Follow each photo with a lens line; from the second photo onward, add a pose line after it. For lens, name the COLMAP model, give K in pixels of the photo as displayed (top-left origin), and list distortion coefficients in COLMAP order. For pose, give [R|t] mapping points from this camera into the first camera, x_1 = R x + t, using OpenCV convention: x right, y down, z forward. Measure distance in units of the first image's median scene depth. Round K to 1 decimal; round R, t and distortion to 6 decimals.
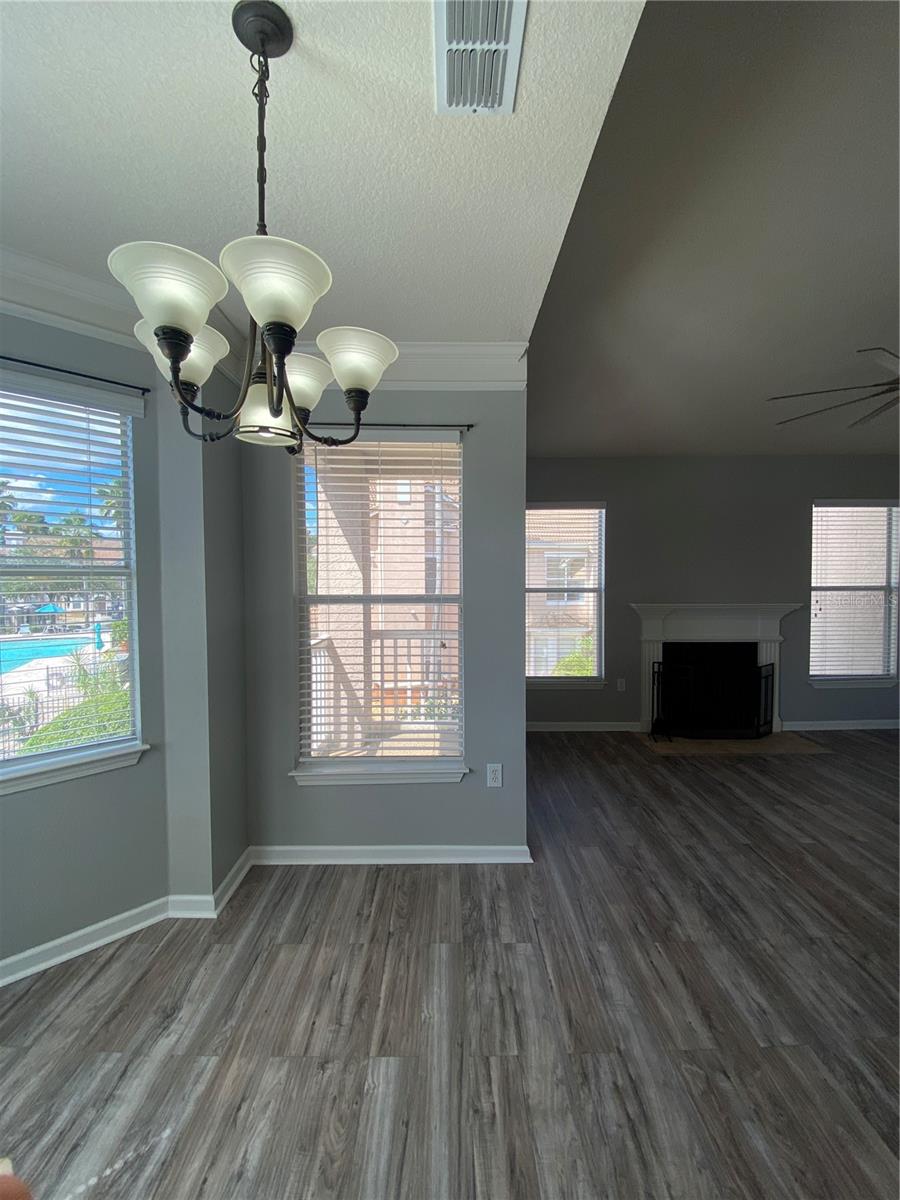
lens RADIAL K [[492.9, 0, 450.2], [0, 492.9, 594.6], [0, 0, 1]] dist [0.014812, -0.018556]
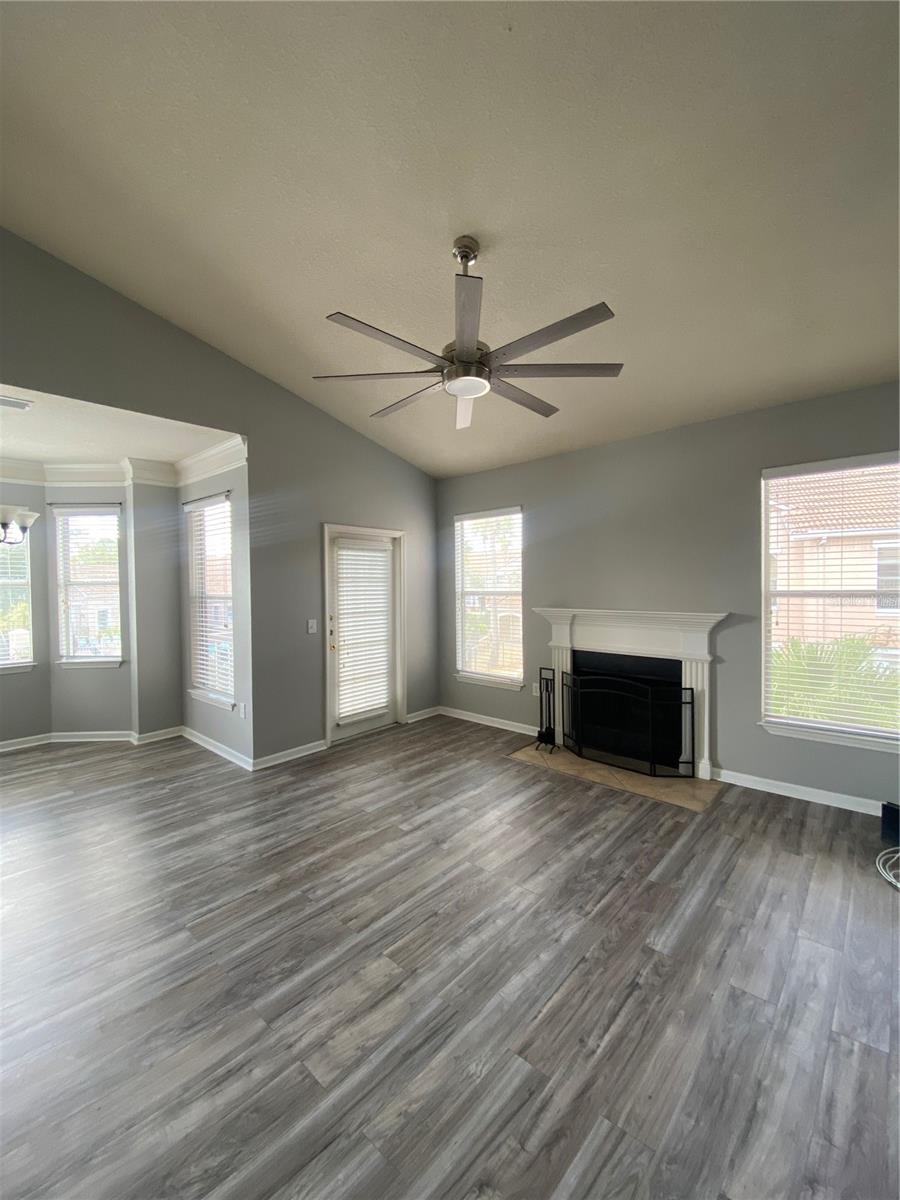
lens RADIAL K [[497.4, 0, 454.4], [0, 497.4, 594.7], [0, 0, 1]] dist [0.034163, -0.031968]
pose [[0.729370, 0.011333, -0.684026, 1.926308], [-0.011081, 0.999927, 0.004750, -0.020204], [0.684030, 0.004115, 0.729442, 0.341098]]
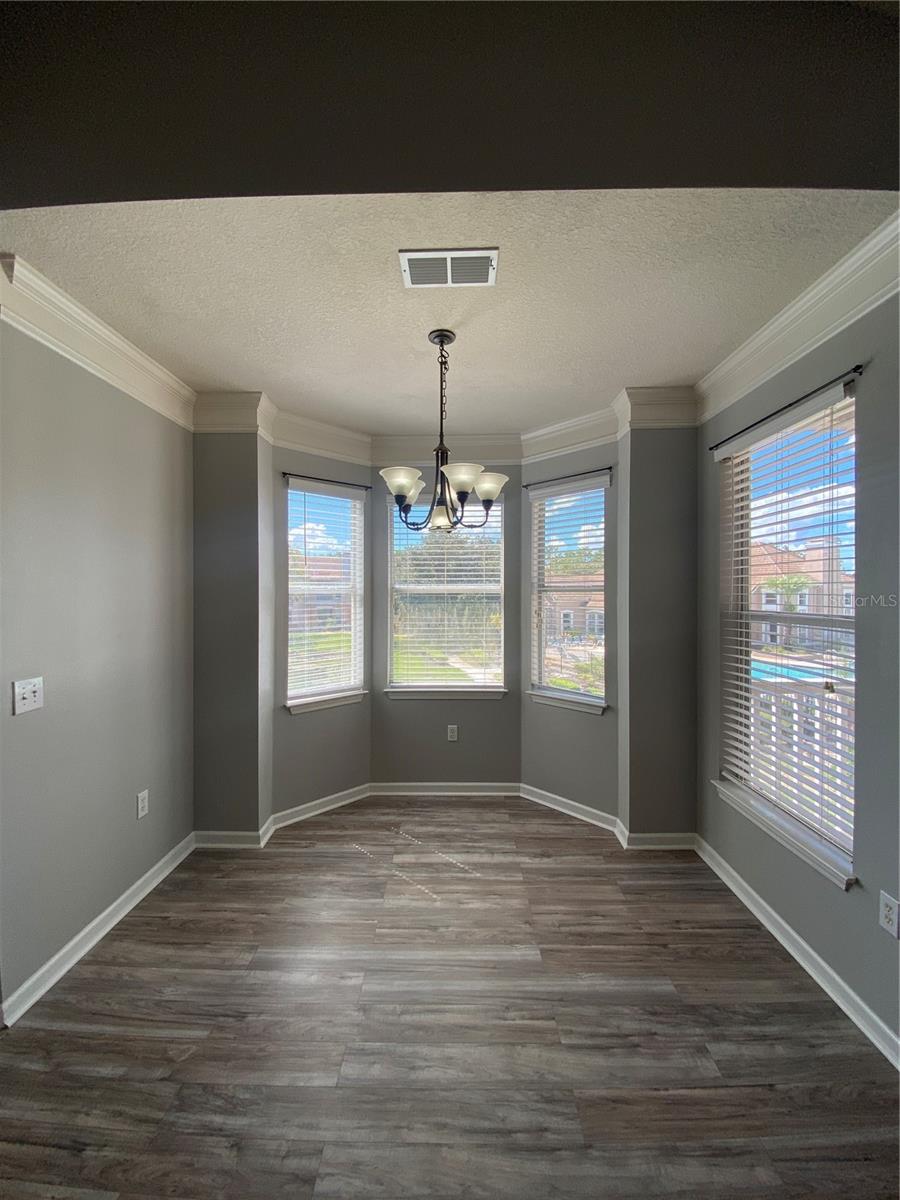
lens RADIAL K [[488.2, 0, 440.8], [0, 488.2, 594.6], [0, 0, 1]] dist [0.000329, -0.013212]
pose [[-0.044694, 0.007501, -0.998973, 0.817992], [-0.027312, 0.999589, 0.008728, -0.026983], [0.998627, 0.027674, -0.044471, 0.521840]]
